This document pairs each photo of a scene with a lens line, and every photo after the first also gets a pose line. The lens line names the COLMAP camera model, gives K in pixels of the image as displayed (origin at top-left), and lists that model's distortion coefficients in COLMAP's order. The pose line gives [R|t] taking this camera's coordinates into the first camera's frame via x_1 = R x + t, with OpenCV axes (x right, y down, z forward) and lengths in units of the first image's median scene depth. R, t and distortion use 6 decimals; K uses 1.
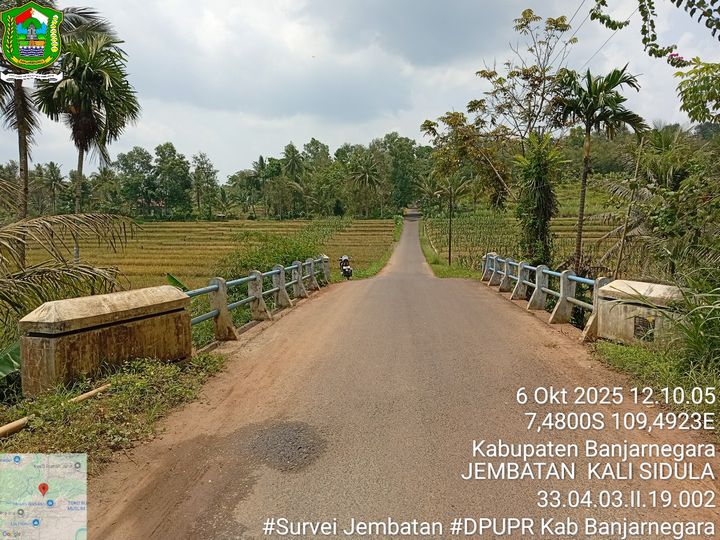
lens RADIAL K [[553.7, 0, 358.1], [0, 553.7, 289.4], [0, 0, 1]] dist [0.048332, -0.001088]
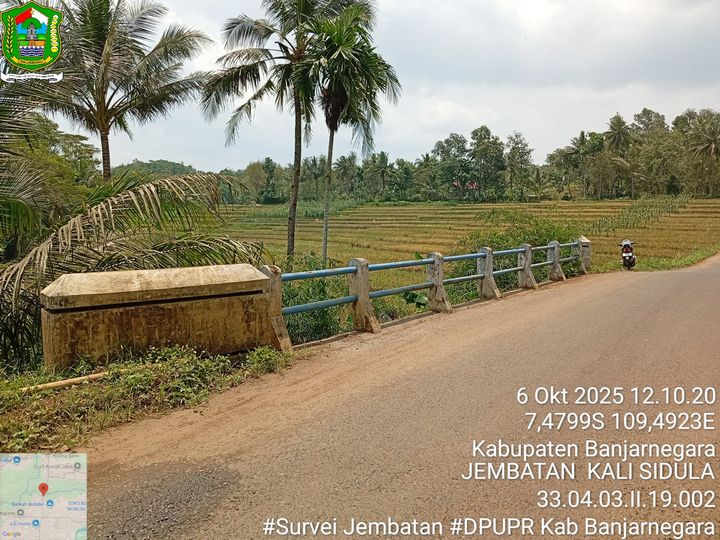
lens RADIAL K [[554.3, 0, 358.5], [0, 554.3, 268.1], [0, 0, 1]] dist [0.114538, -0.240201]
pose [[0.849785, 0.054874, -0.524265, 0.066034], [-0.057972, 0.998263, 0.010521, -0.004874], [0.523932, 0.021452, 0.851490, 0.087624]]
